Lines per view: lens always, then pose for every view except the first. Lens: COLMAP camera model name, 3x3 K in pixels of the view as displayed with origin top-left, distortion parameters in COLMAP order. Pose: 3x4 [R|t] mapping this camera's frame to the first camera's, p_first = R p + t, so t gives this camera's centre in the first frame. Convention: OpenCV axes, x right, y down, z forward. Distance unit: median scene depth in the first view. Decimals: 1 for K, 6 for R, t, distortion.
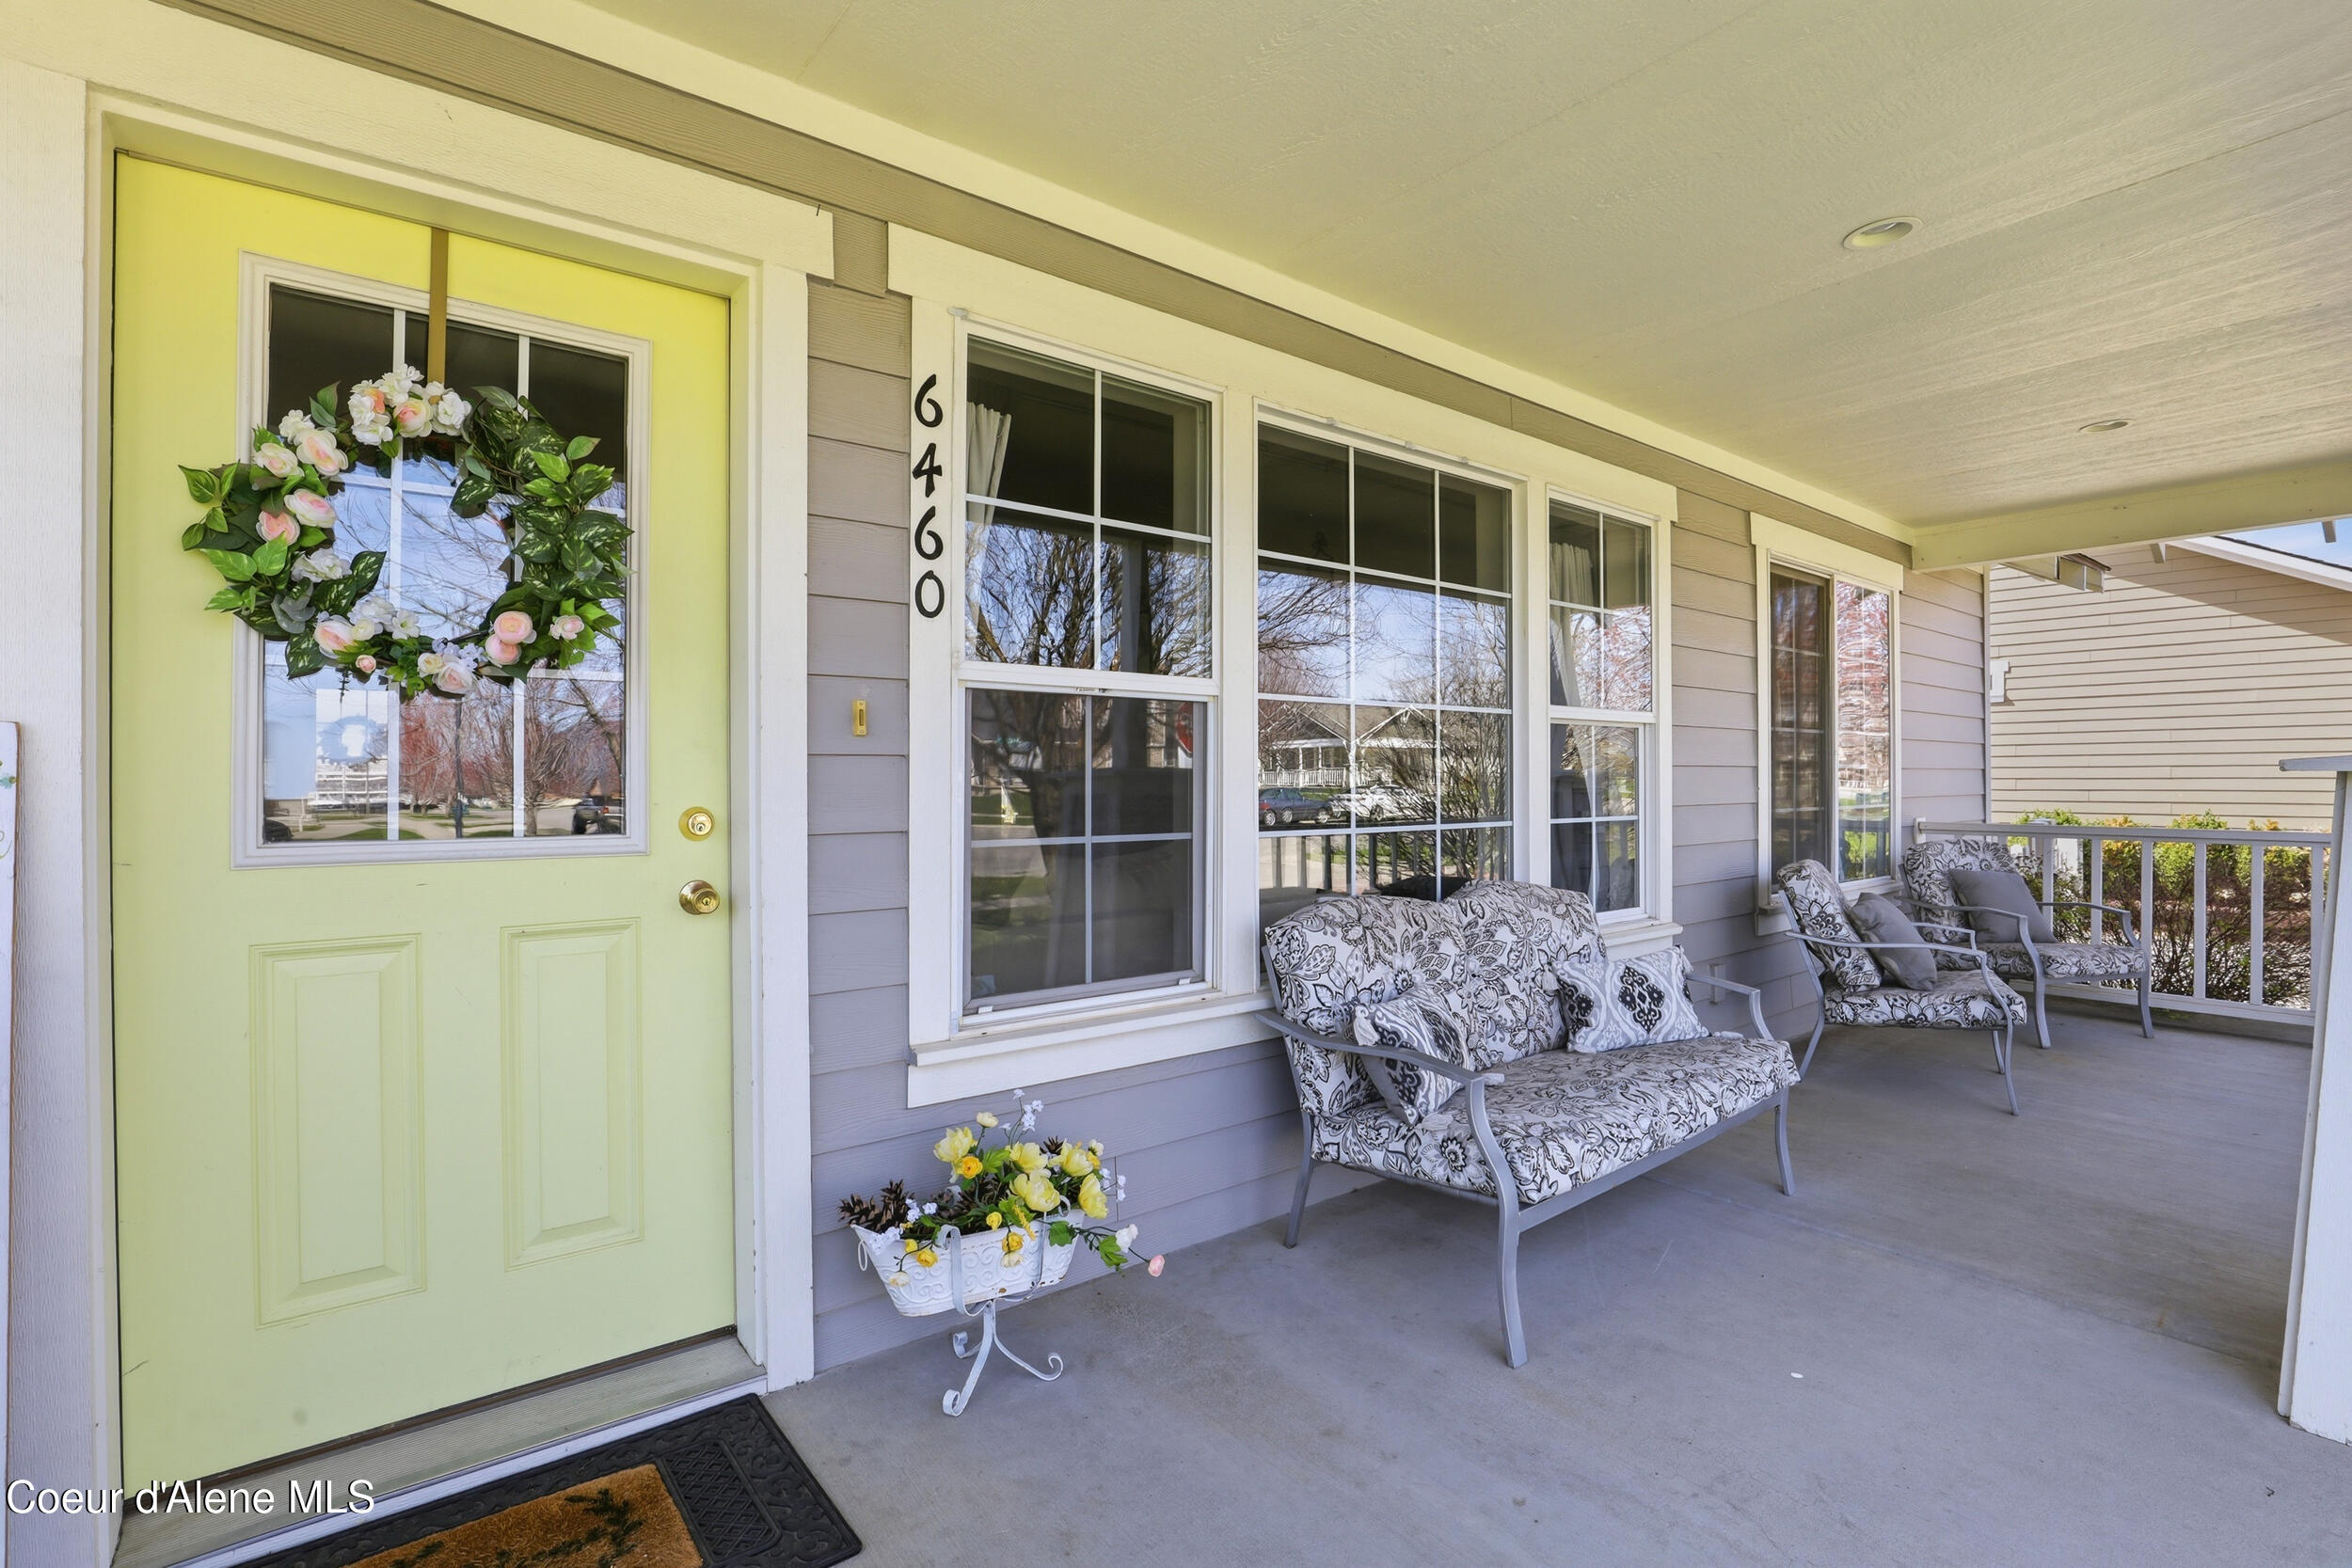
lens RADIAL K [[1103.9, 0, 1170.2], [0, 1103.9, 766.4], [0, 0, 1]] dist [-0.027844, 0.001084]
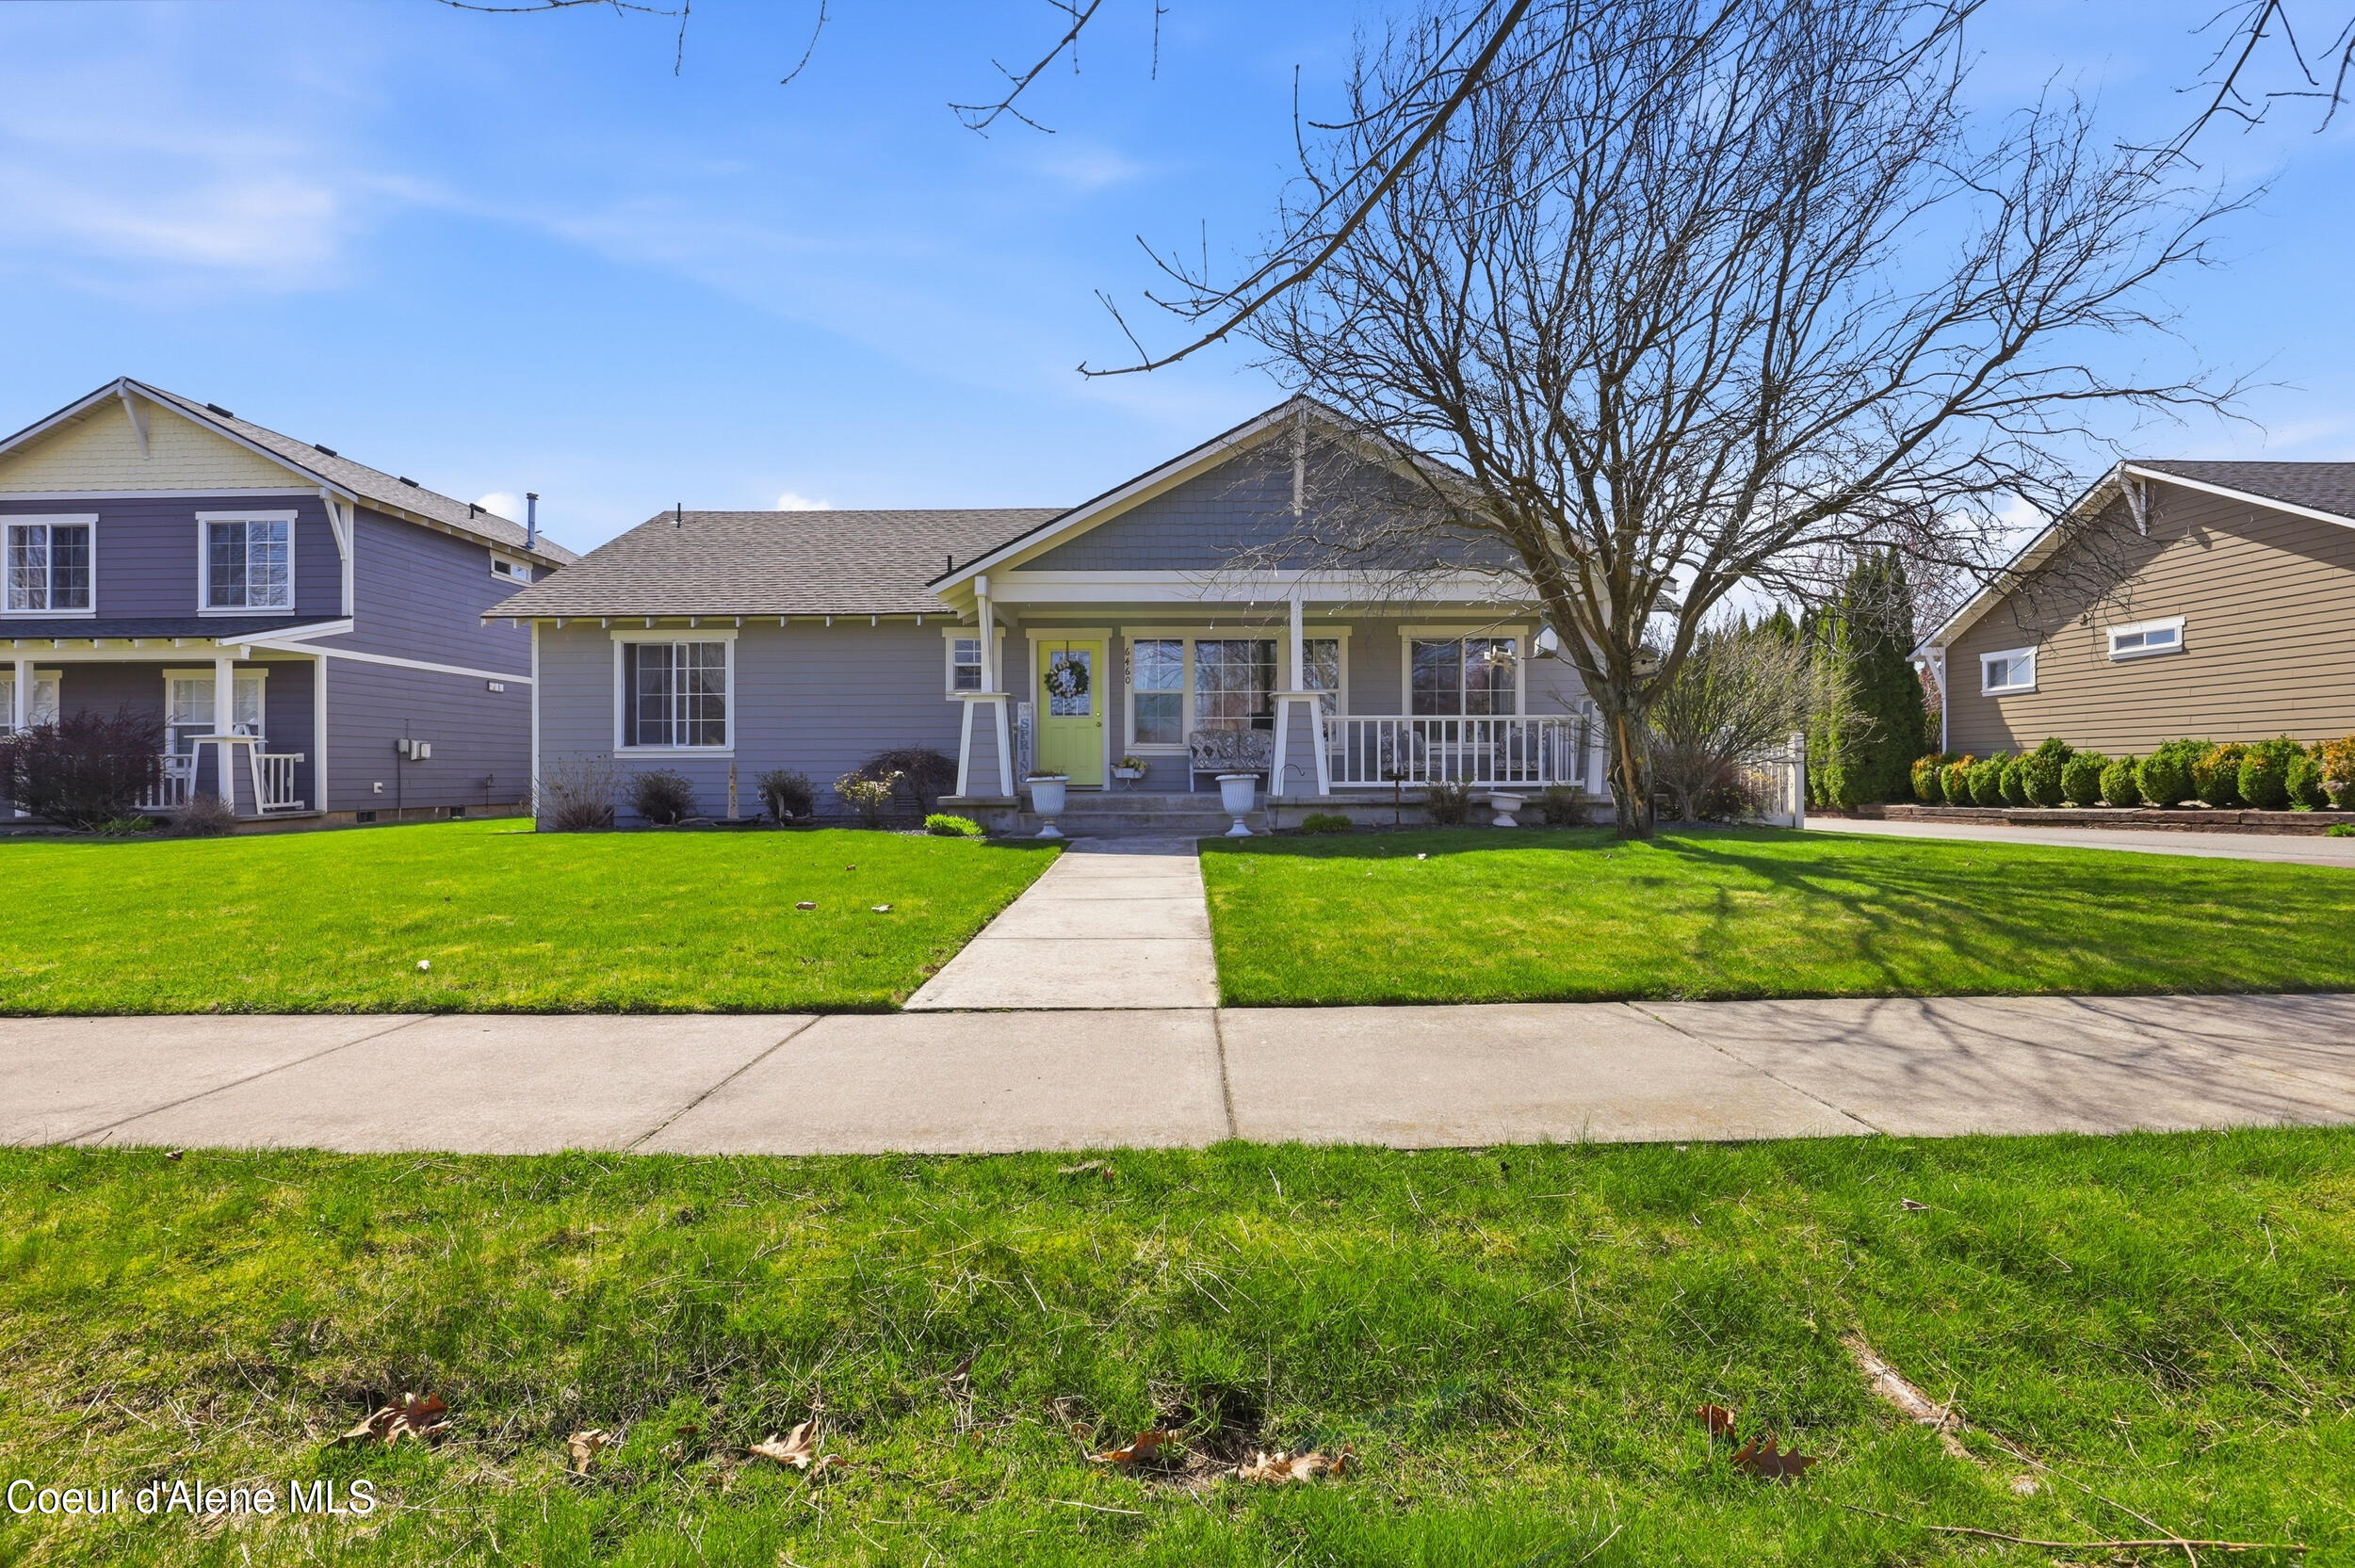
lens RADIAL K [[1105.3, 0, 1171.6], [0, 1105.3, 766.4], [0, 0, 1]] dist [-0.027844, 0.001084]
pose [[0.793211, -0.007615, -0.608899, 3.496772], [0.010265, 0.999947, 0.000866, 0.318884], [0.608860, -0.006937, 0.793247, -3.587166]]
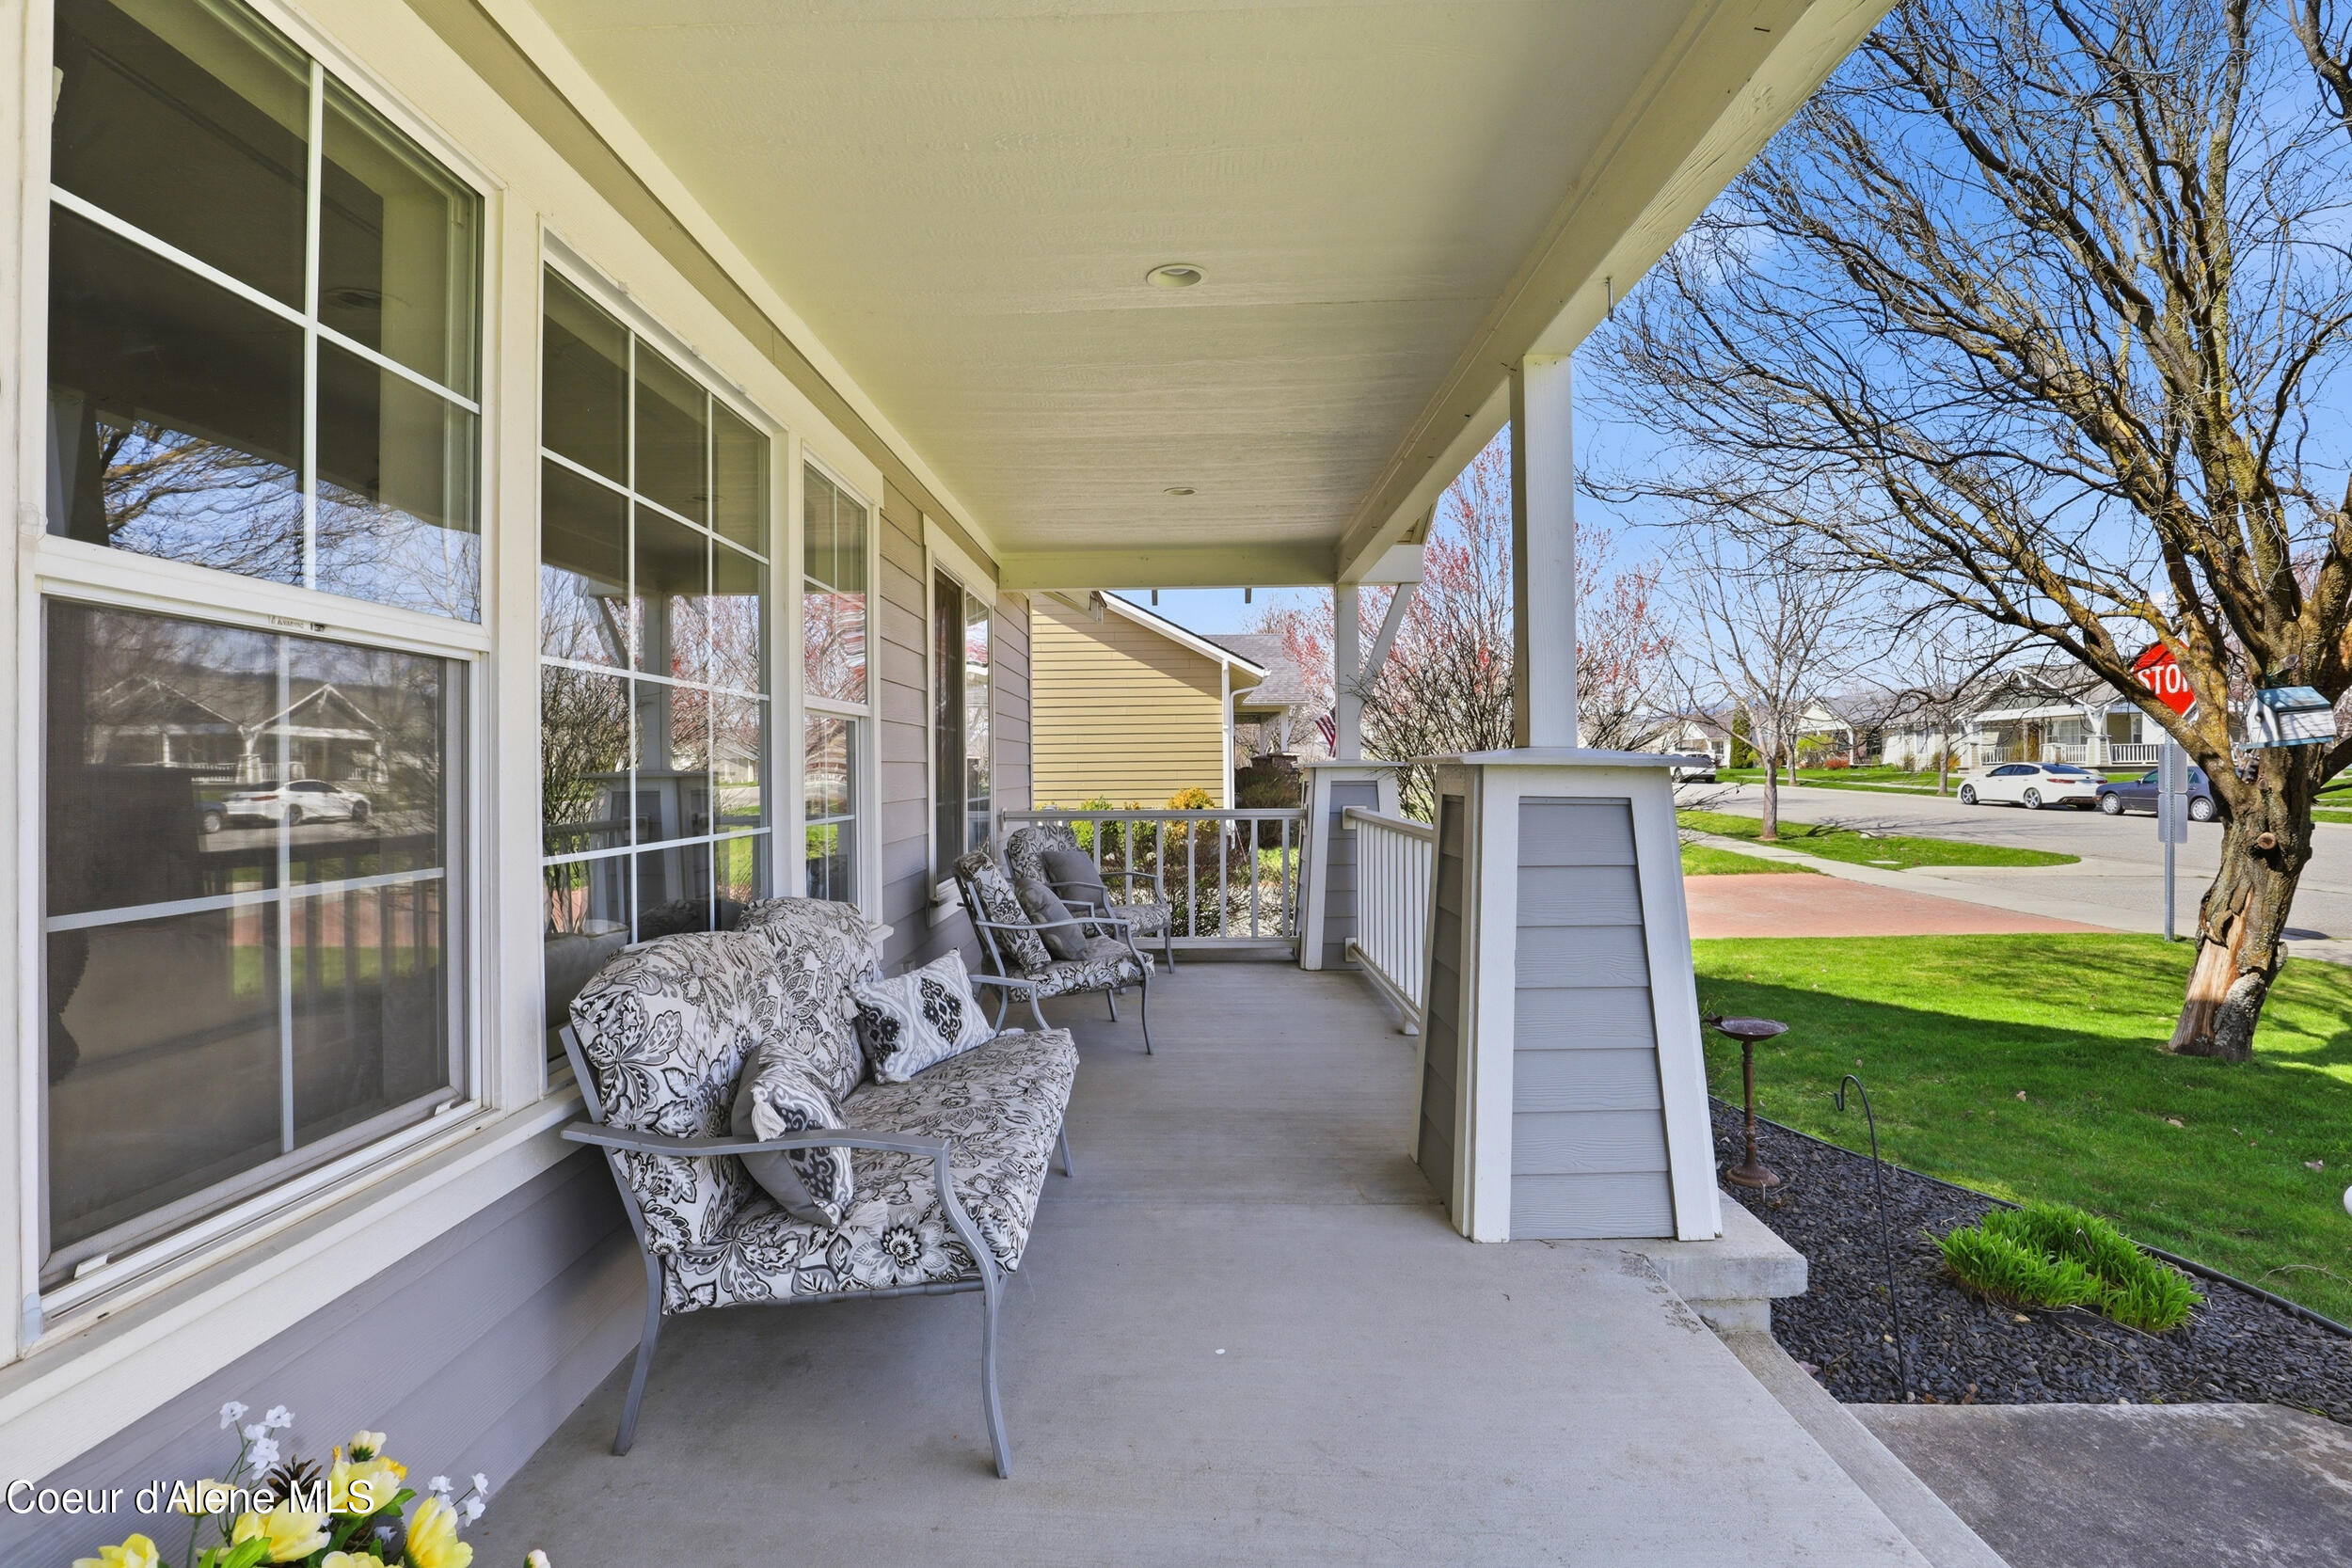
lens RADIAL K [[1103.9, 0, 1170.2], [0, 1103.9, 766.4], [0, 0, 1]] dist [-0.027844, 0.001084]
pose [[0.627320, -0.002032, 0.778759, -0.208714], [-0.000727, 0.999995, 0.003195, 0.000703], [-0.778761, -0.002570, 0.627315, 0.301967]]
